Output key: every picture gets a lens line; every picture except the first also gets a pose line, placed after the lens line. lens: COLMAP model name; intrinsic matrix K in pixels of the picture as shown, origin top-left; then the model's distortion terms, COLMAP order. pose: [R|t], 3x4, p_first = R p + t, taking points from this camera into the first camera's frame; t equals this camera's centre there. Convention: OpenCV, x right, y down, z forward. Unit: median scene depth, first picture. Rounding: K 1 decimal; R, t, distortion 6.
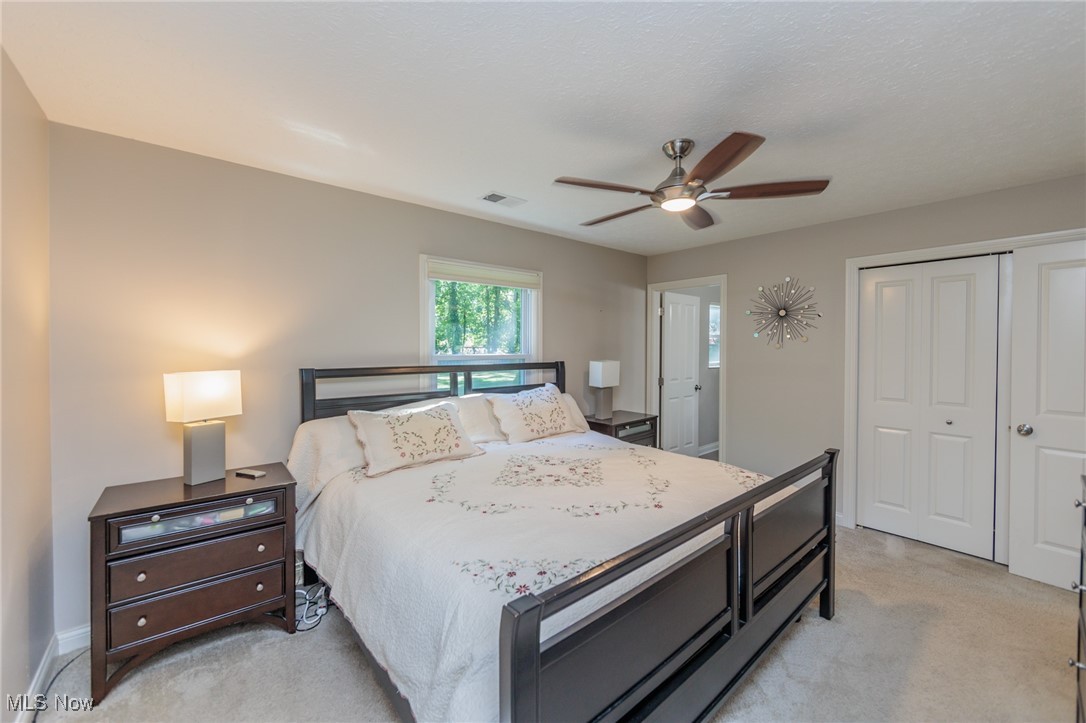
lens RADIAL K [[425.9, 0, 548.9], [0, 425.9, 357.5], [0, 0, 1]] dist [-0.003435, 0.001117]
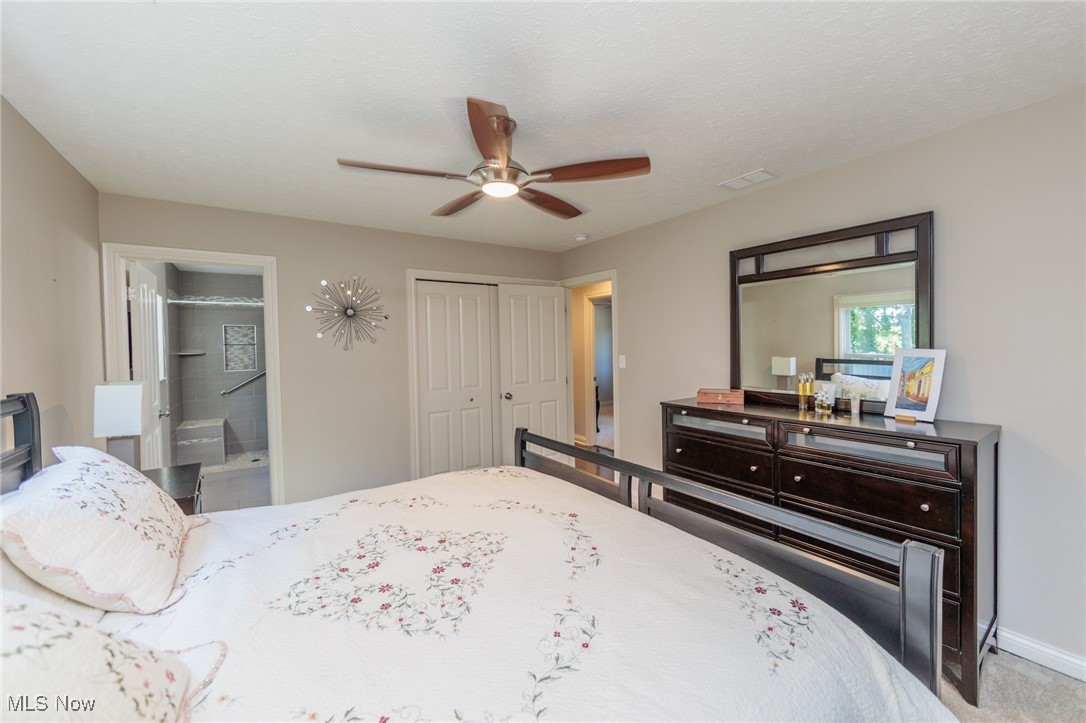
lens RADIAL K [[425.9, 0, 548.9], [0, 425.9, 351.6], [0, 0, 1]] dist [-0.003435, 0.001117]
pose [[0.097973, -0.024189, 0.994895, -0.409581], [0.044755, 0.998800, 0.019877, -0.021030], [-0.994182, 0.042579, 0.098938, 0.569120]]
